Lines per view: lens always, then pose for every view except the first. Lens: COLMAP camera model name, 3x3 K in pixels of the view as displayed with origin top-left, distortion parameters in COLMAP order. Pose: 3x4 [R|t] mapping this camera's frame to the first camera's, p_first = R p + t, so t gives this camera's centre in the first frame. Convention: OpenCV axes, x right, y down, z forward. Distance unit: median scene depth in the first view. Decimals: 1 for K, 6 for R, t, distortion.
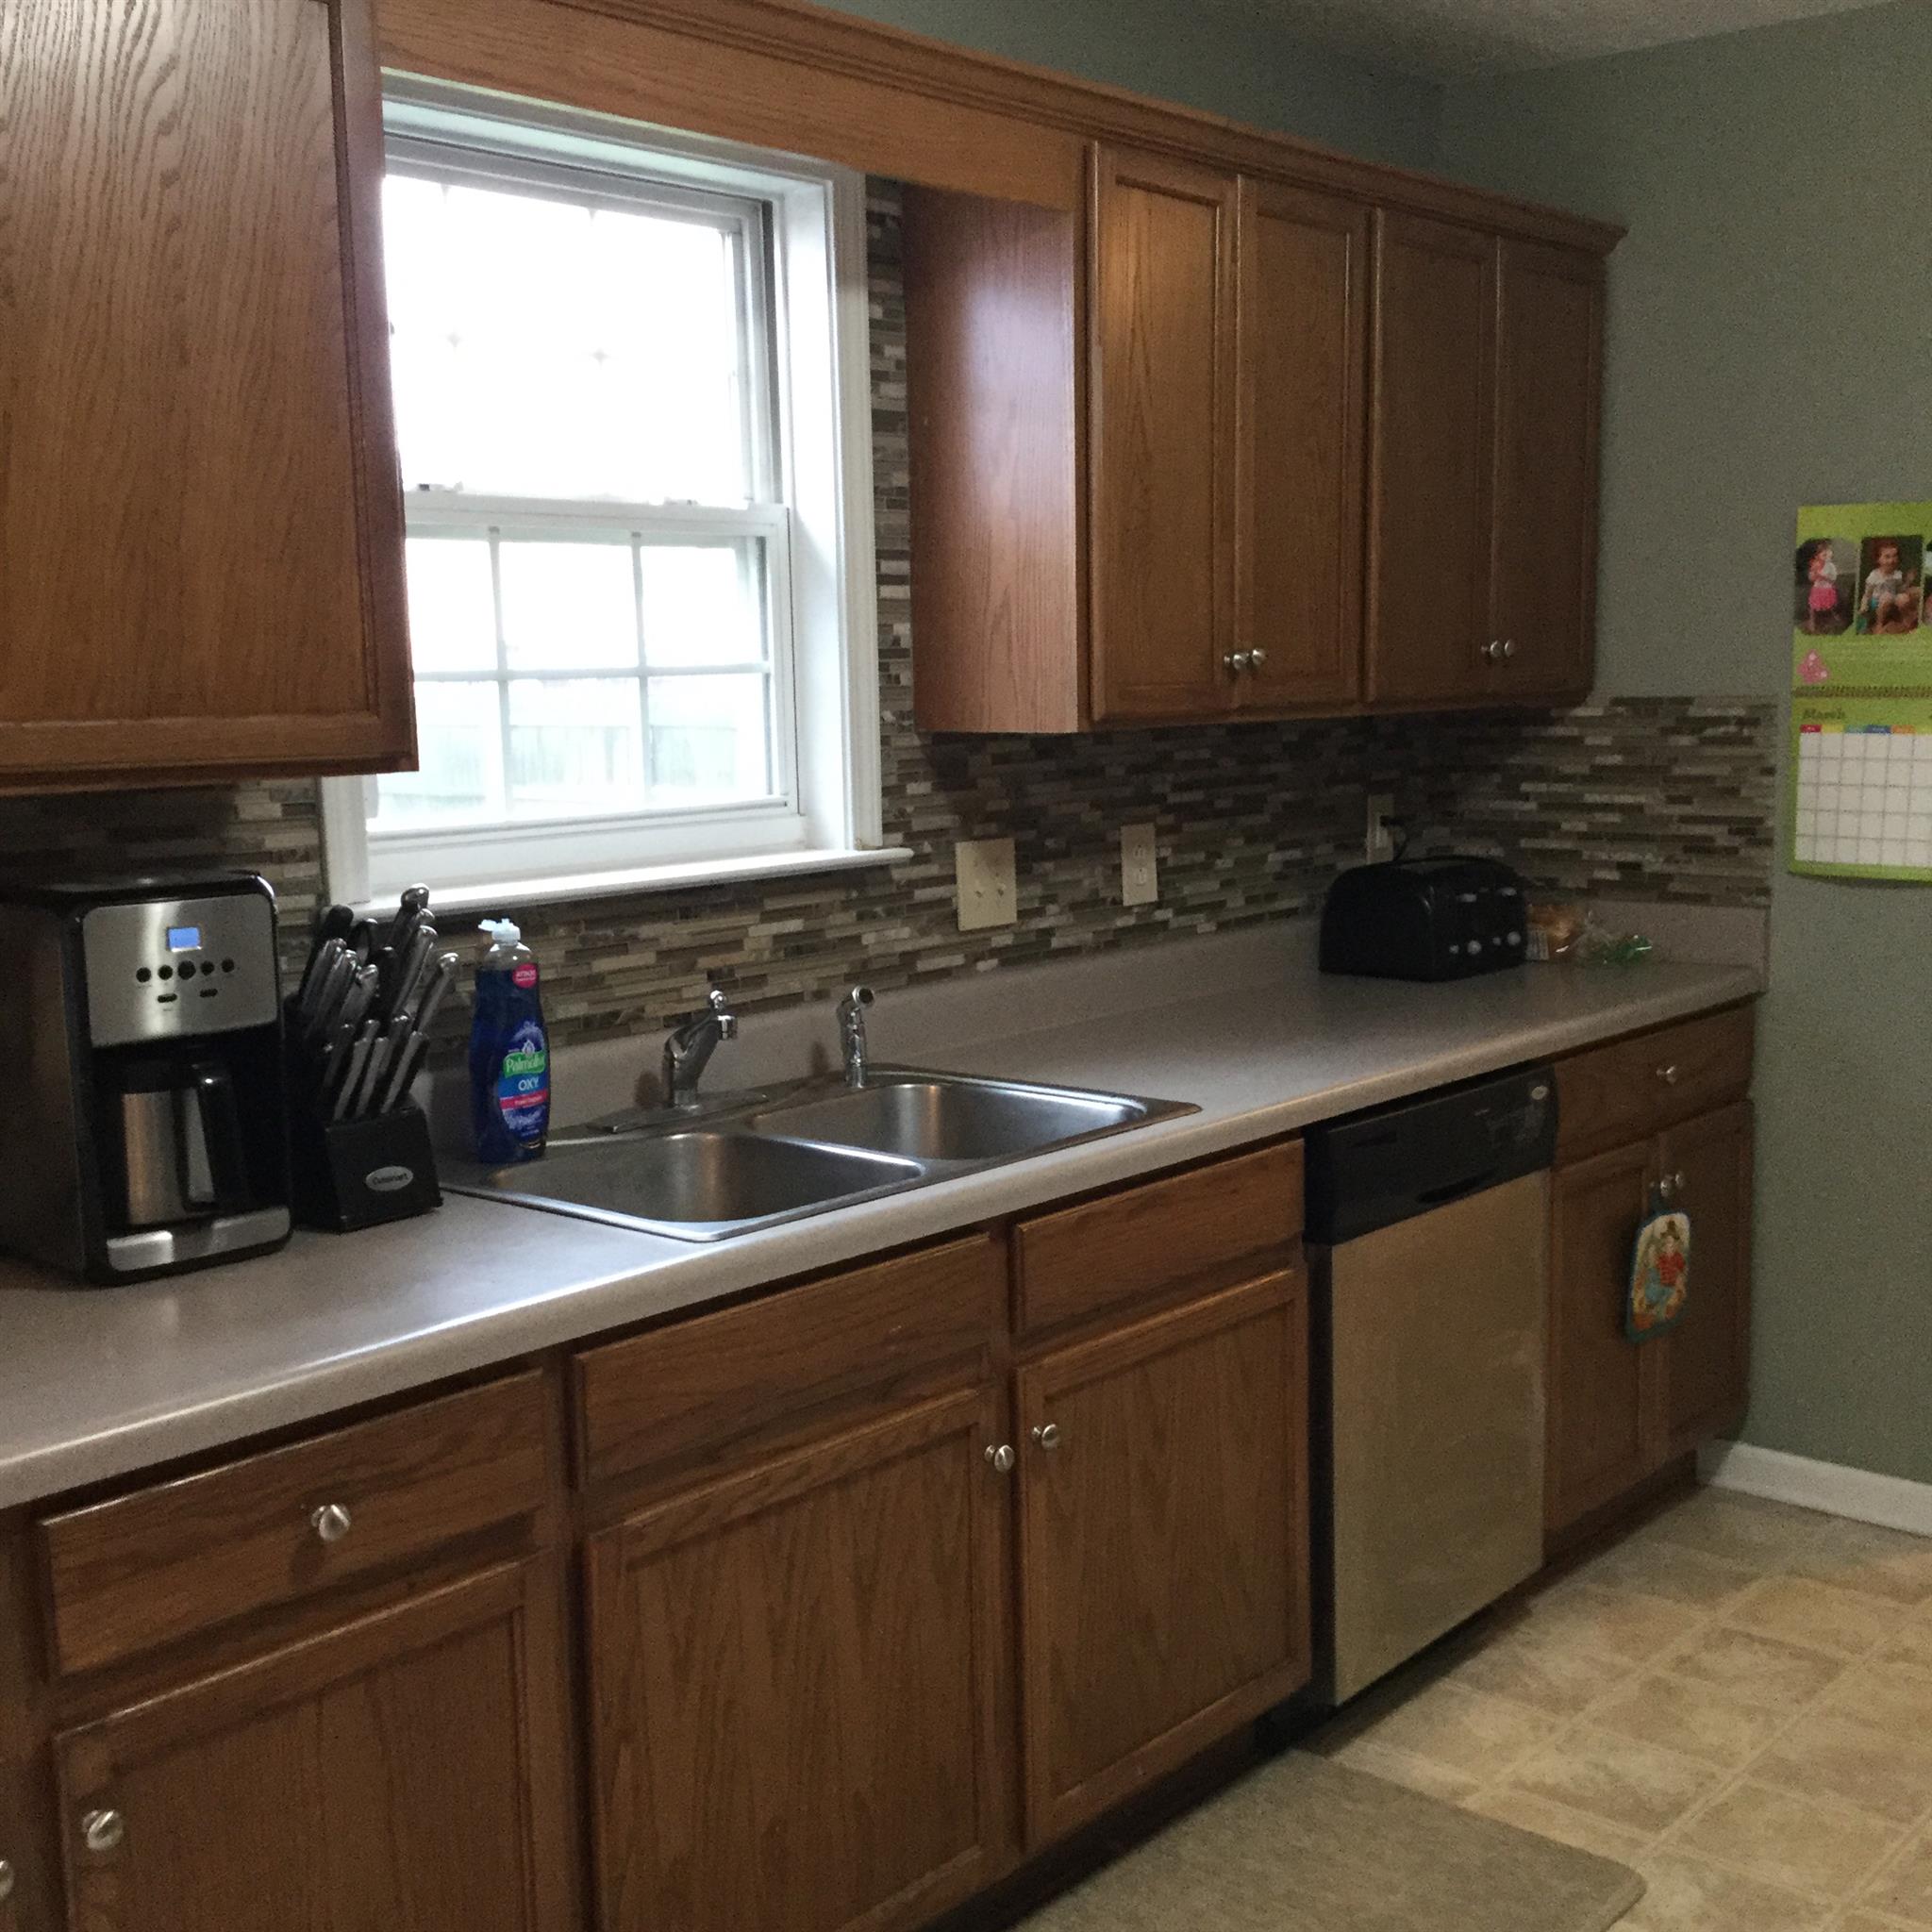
lens RADIAL K [[2335.3, 0, 922.6], [0, 2335.3, 970.7], [0, 0, 1]] dist [0.136666, -0.339977]
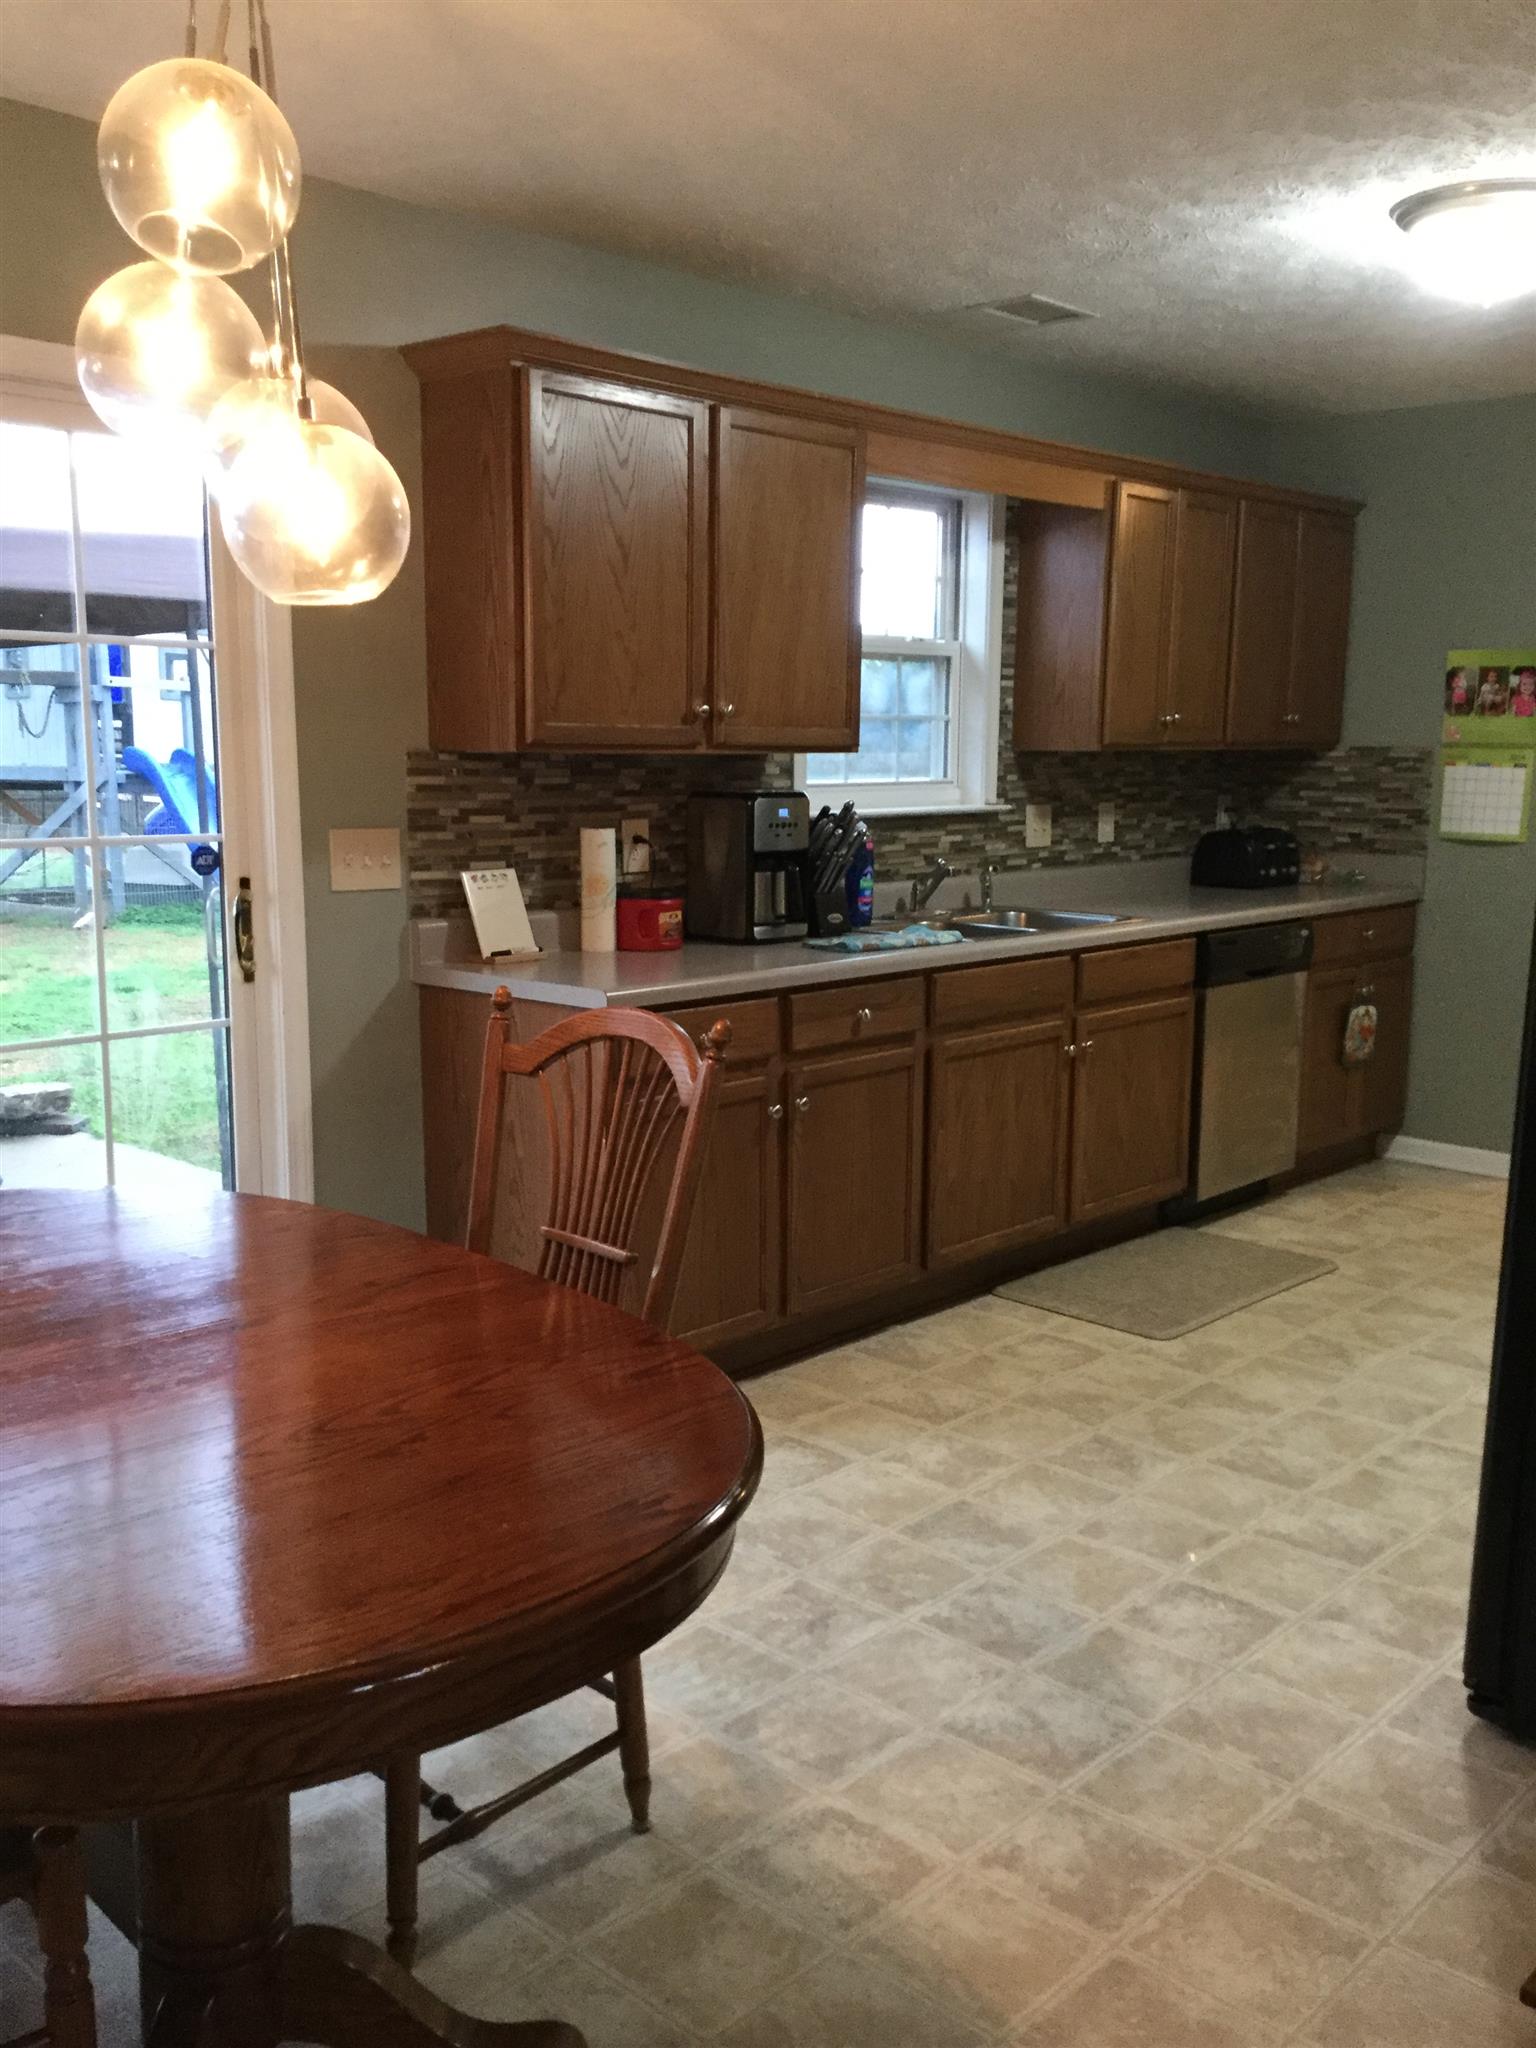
lens RADIAL K [[1841.3, 0, 768.0], [0, 1841.3, 1024.0], [0, 0, 1]] dist [0.150488, -0.301553]
pose [[0.999288, 0.031742, -0.020411, -0.165359], [-0.031183, 0.999145, 0.027143, 0.096594], [0.021255, -0.026487, 0.999423, -0.618758]]
